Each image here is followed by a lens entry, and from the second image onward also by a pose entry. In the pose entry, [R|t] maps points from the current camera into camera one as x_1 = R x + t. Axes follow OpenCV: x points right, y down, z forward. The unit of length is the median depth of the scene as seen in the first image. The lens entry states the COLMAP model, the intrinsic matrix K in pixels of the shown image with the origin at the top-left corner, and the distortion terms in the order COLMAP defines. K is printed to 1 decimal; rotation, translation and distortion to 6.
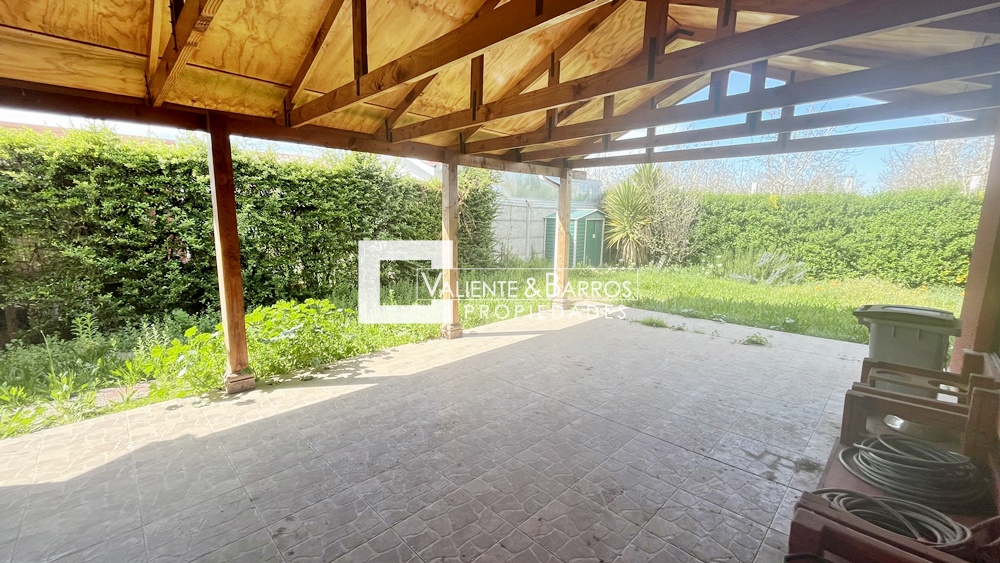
lens RADIAL K [[404.5, 0, 502.0], [0, 404.5, 281.4], [0, 0, 1]] dist [-0.000547, 0.000276]
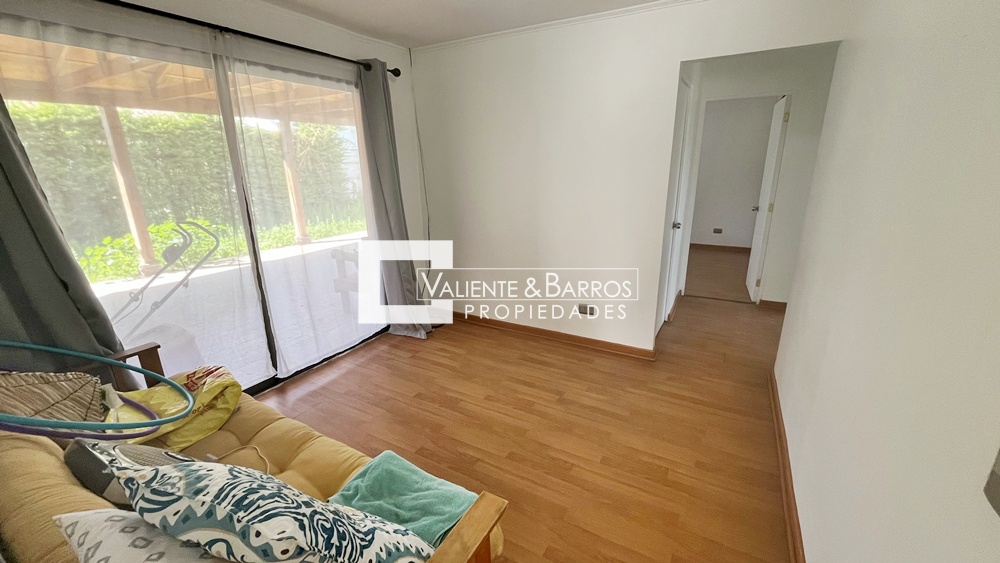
lens RADIAL K [[404.5, 0, 496.9], [0, 404.5, 281.4], [0, 0, 1]] dist [-0.000547, 0.000276]
pose [[0.965415, -0.102587, 0.239689, 0.169975], [0.070461, 0.987787, 0.138972, 0.108732], [-0.251018, -0.117277, 0.960852, -0.542483]]
